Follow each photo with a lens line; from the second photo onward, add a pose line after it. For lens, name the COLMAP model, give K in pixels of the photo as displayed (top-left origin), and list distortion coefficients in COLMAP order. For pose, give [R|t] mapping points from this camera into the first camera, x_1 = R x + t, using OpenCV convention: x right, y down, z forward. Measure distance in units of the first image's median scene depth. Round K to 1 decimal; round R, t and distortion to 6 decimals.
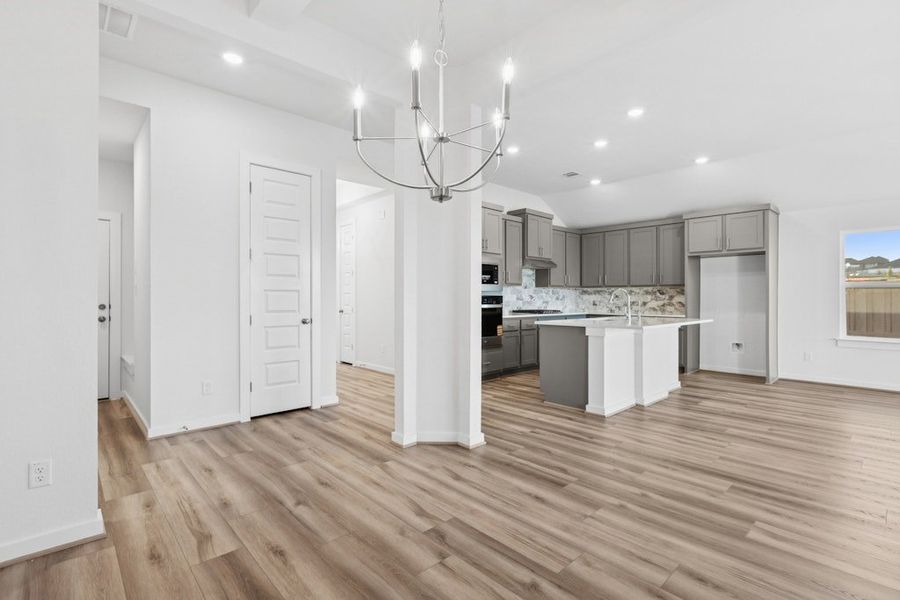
lens RADIAL K [[412.5, 0, 448.6], [0, 412.5, 297.6], [0, 0, 1]] dist [-0.007707, -0.000955]
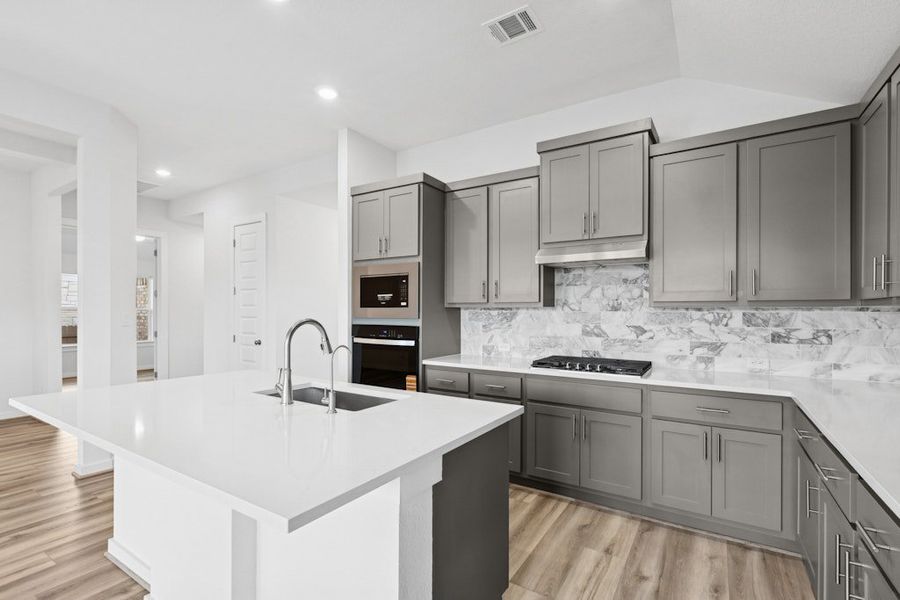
lens RADIAL K [[412.5, 0, 453.4], [0, 412.5, 304.9], [0, 0, 1]] dist [-0.007707, -0.000955]
pose [[0.262986, -0.011471, -0.964731, 0.638576], [-0.002134, 0.999920, -0.012471, -0.025038], [0.964797, 0.005339, 0.262941, 0.804661]]
